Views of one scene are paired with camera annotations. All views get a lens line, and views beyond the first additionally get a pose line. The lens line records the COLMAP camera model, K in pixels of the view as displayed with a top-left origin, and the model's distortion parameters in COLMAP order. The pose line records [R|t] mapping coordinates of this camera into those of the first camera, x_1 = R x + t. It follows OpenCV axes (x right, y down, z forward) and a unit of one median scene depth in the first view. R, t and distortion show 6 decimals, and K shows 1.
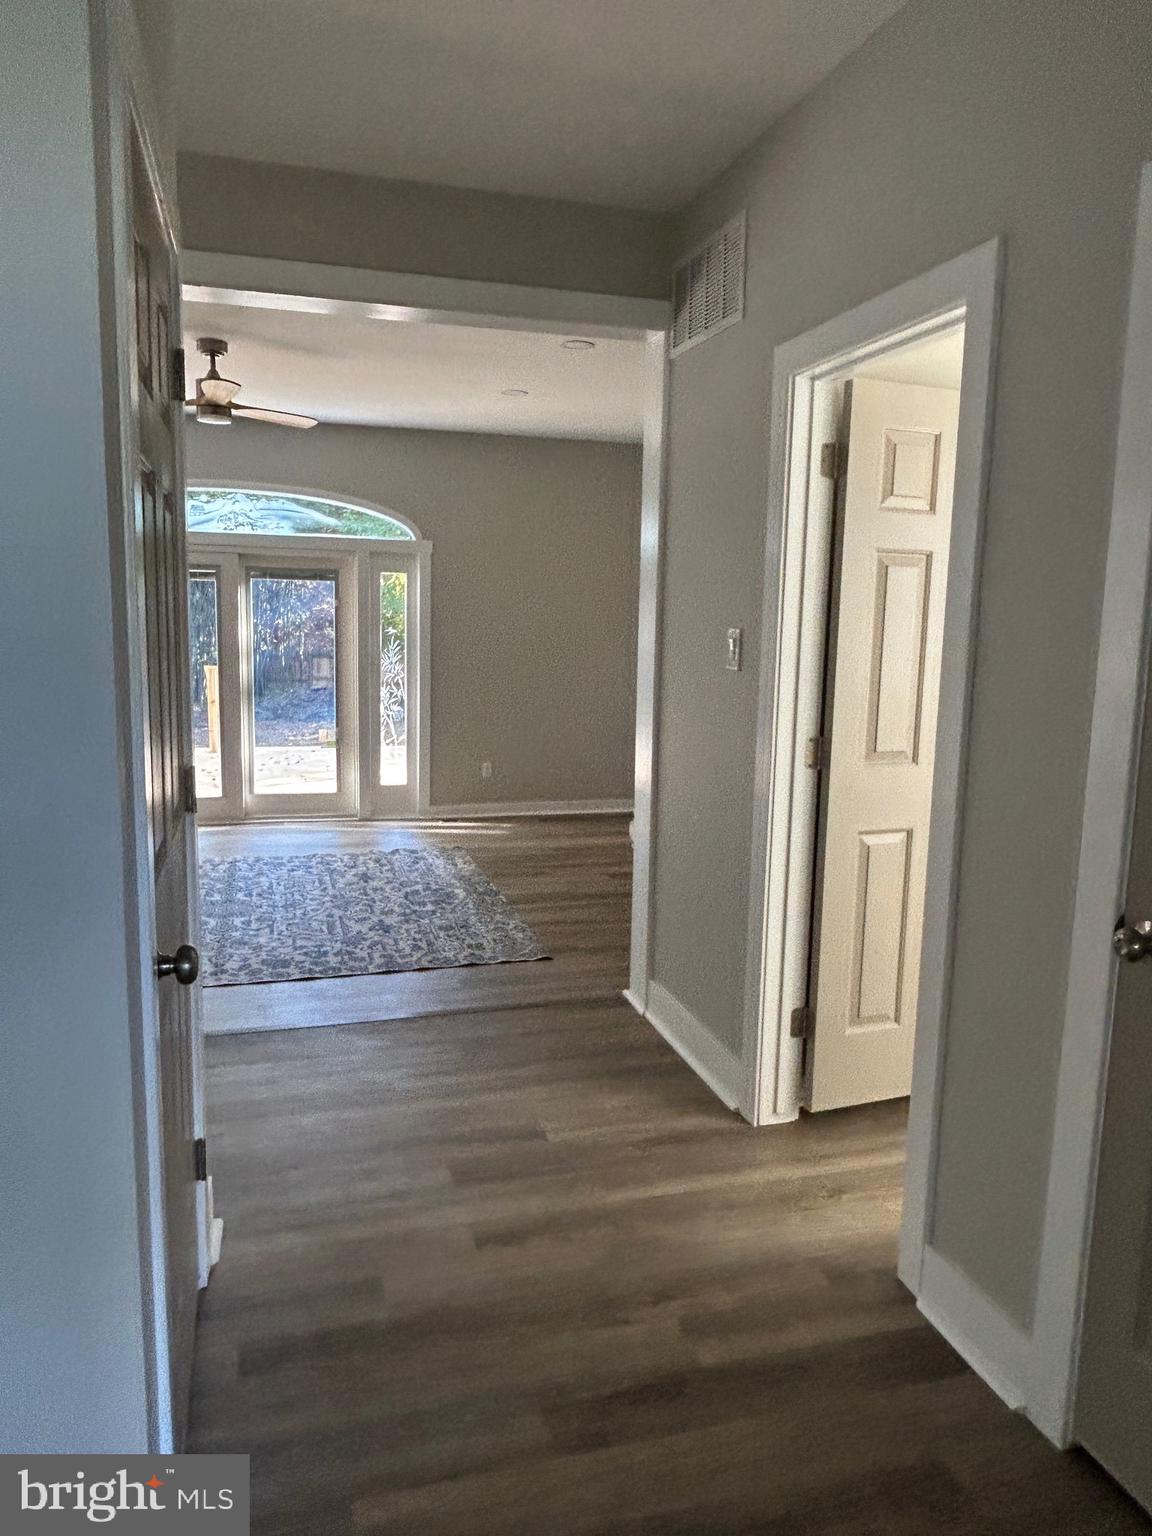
lens RADIAL K [[1051.7, 0, 578.6], [0, 1051.7, 766.4], [0, 0, 1]] dist [-0.025310, 0.010128]
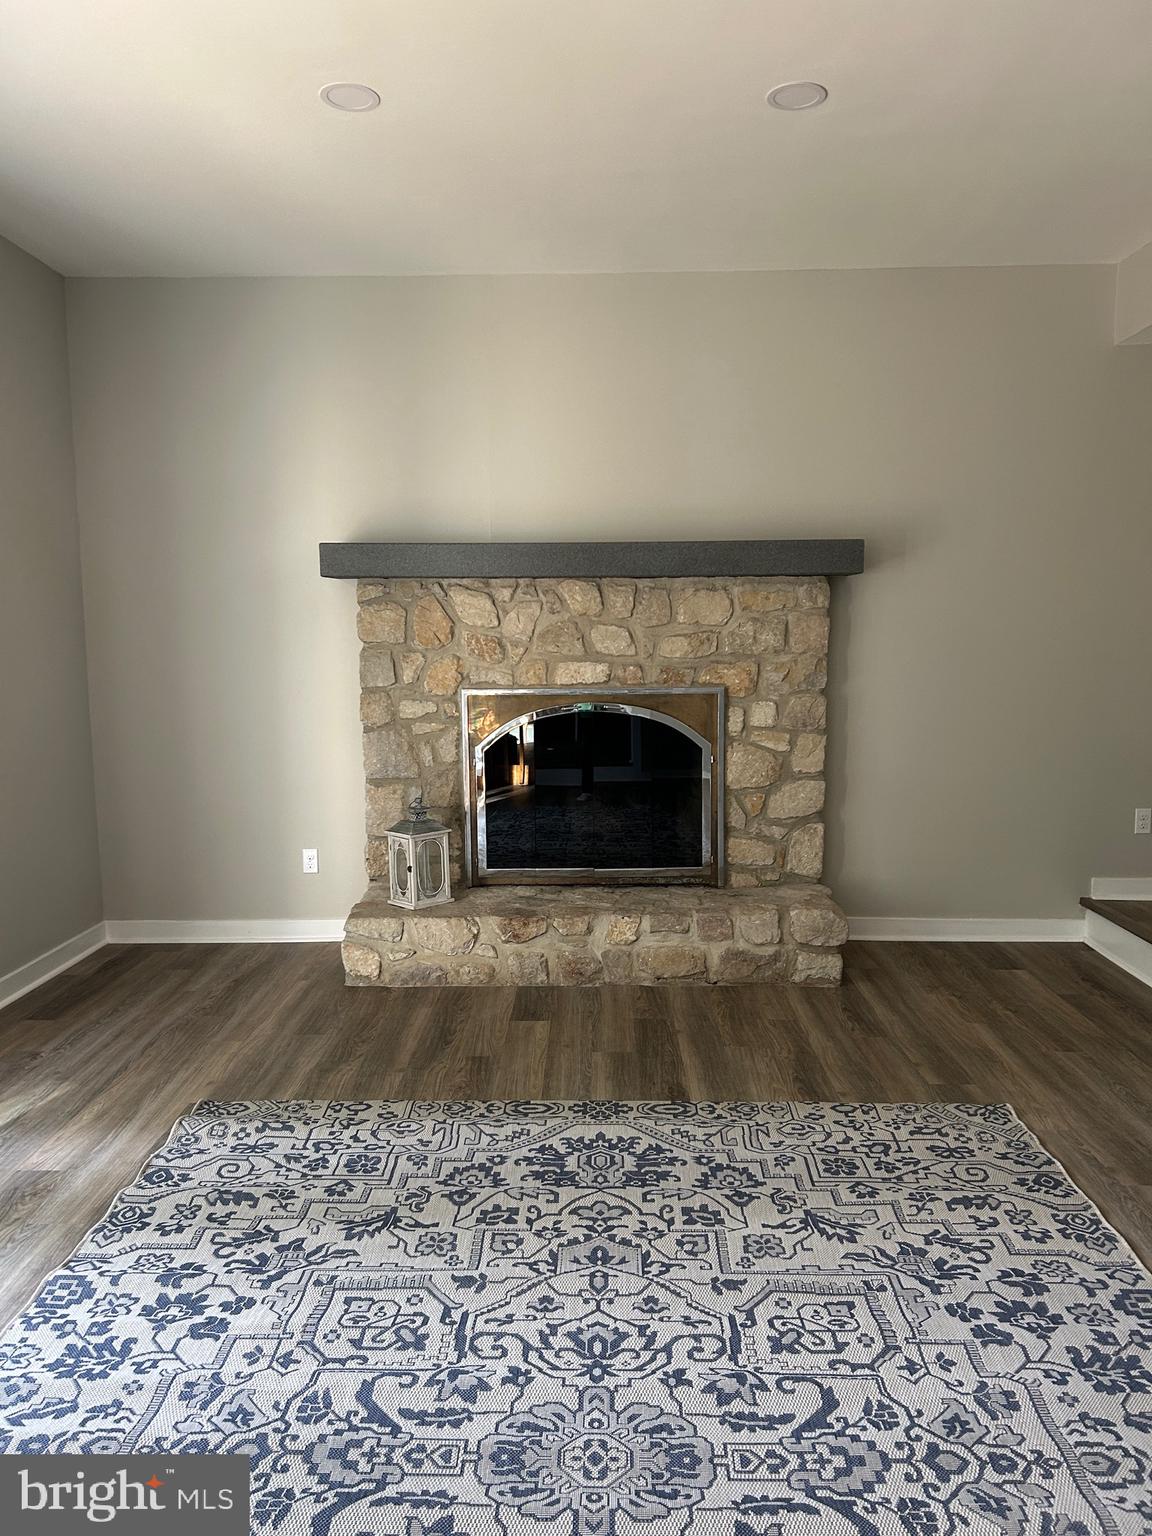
lens RADIAL K [[1139.9, 0, 576.4], [0, 1139.9, 770.4], [0, 0, 1]] dist [0.020992, -0.026676]
pose [[0.311152, -0.131163, 0.941265, -0.614428], [0.144909, 0.985397, 0.089410, -0.098525], [-0.939247, 0.108577, 0.325615, 0.838865]]
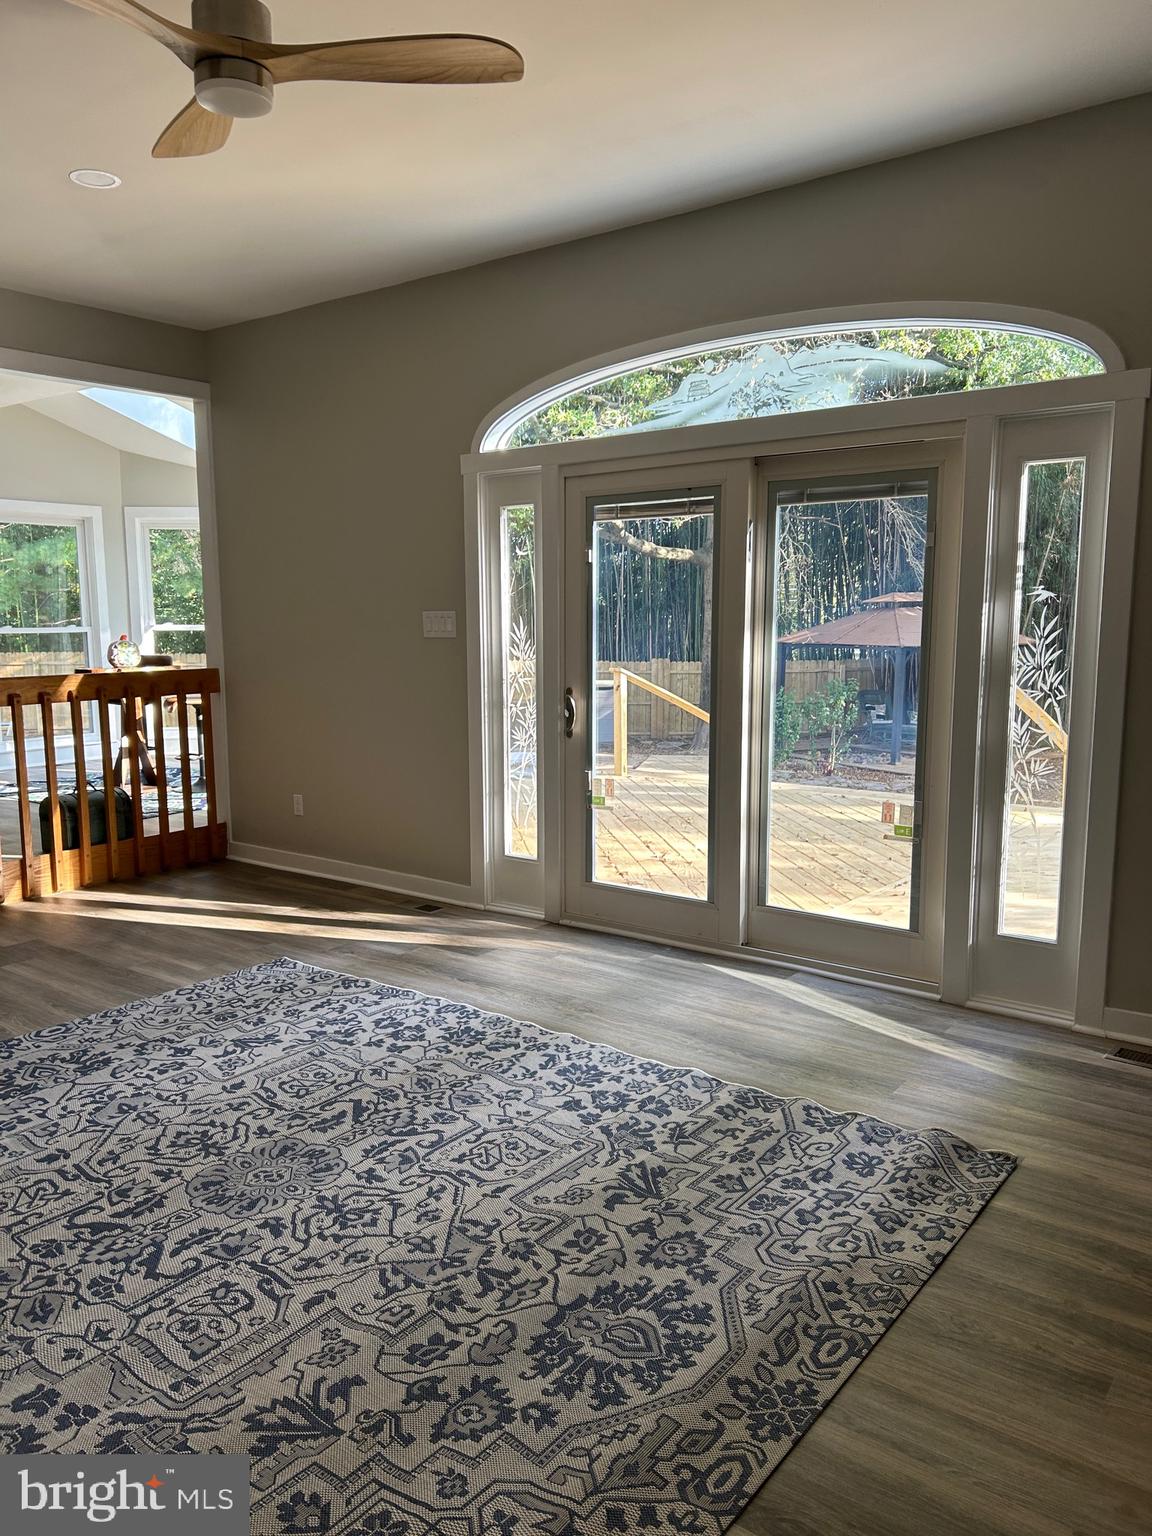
lens RADIAL K [[1139.9, 0, 572.5], [0, 1139.9, 775.7], [0, 0, 1]] dist [0.020992, -0.026676]
pose [[0.585663, 0.088098, -0.805753, 0.138954], [-0.093776, 0.994765, 0.040603, -0.074437], [0.805112, 0.051781, 0.590858, 0.768648]]
